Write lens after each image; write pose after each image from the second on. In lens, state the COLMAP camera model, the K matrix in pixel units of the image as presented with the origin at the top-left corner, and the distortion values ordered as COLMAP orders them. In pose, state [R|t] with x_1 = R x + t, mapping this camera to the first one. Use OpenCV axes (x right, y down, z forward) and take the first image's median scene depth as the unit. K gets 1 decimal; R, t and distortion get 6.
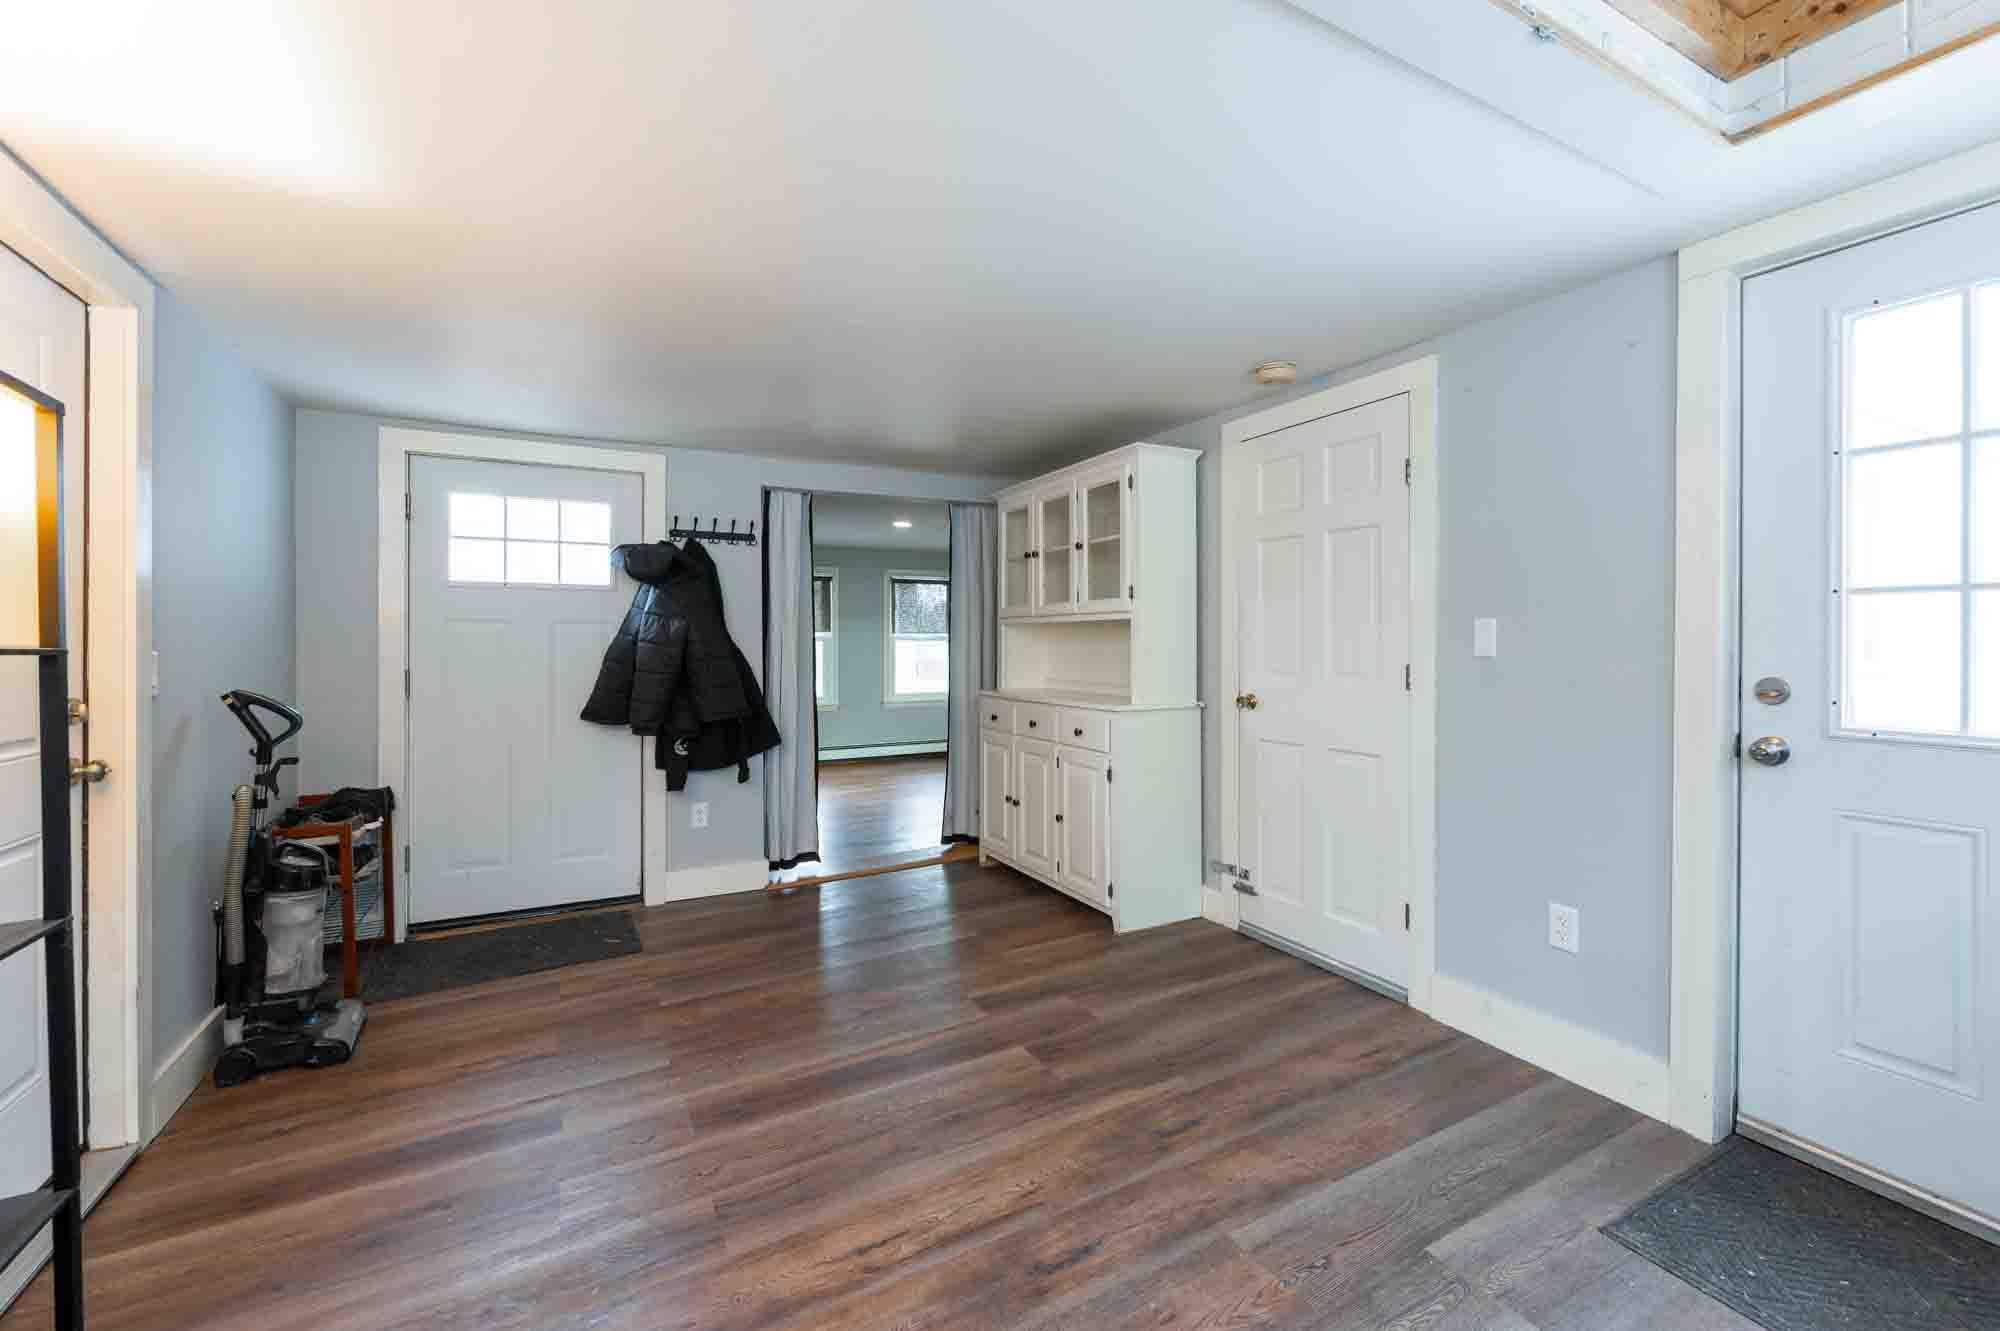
lens RADIAL K [[819.2, 0, 997.3], [0, 819.2, 652.4], [0, 0, 1]] dist [-0.002047, 0.000118]
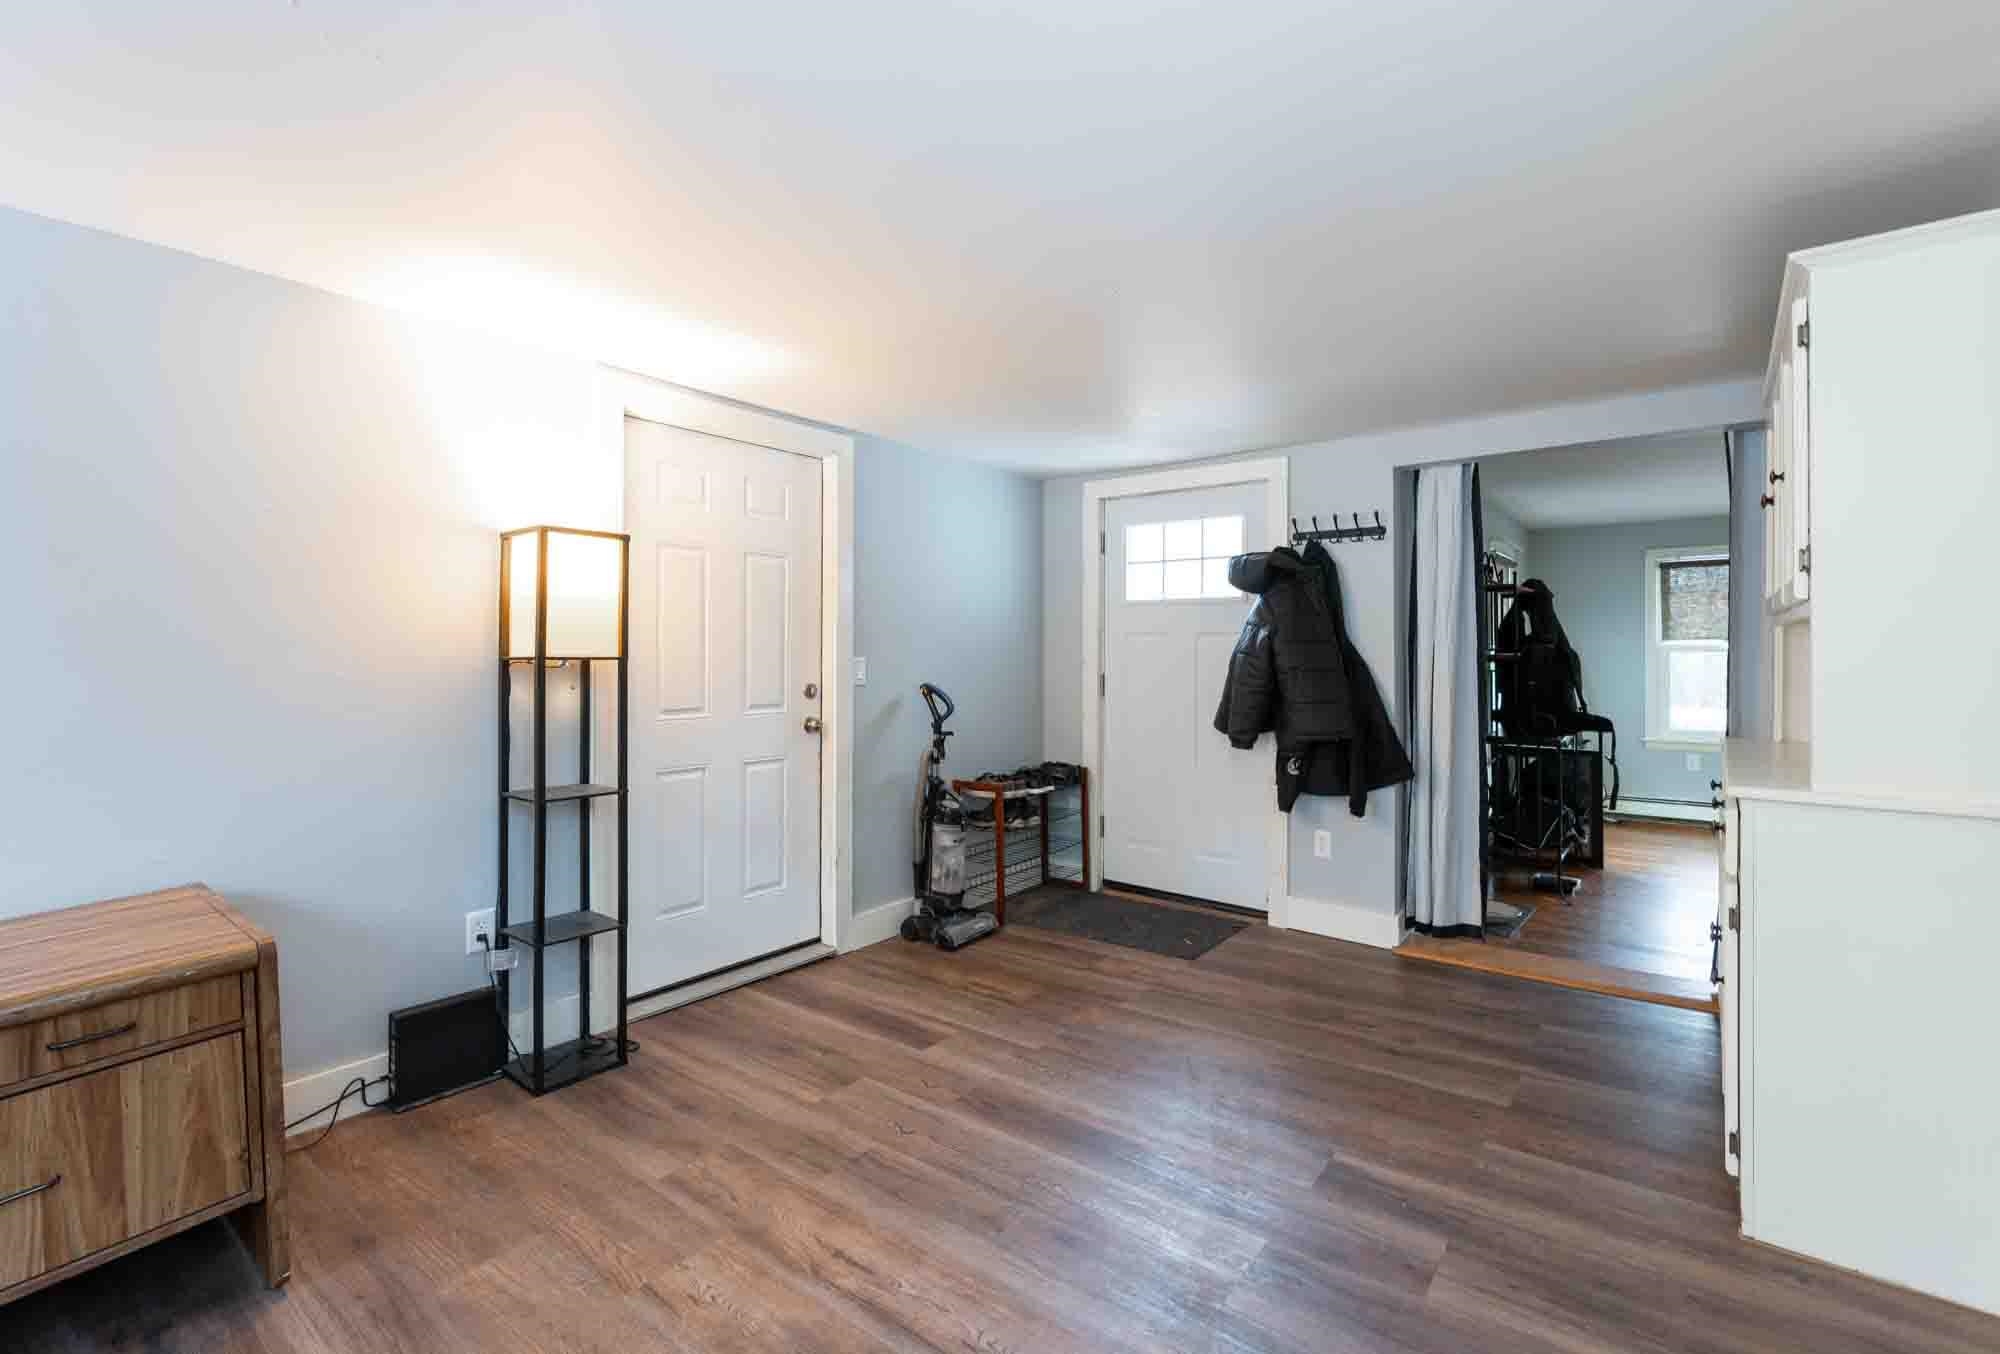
lens RADIAL K [[872.6, 0, 1056.9], [0, 872.6, 649.3], [0, 0, 1]] dist [-0.000117, 0.000069]
pose [[0.425347, 0.004273, -0.905020, 0.440006], [-0.014761, 0.999889, -0.002216, -0.011641], [0.904910, 0.014301, 0.425363, 0.364820]]
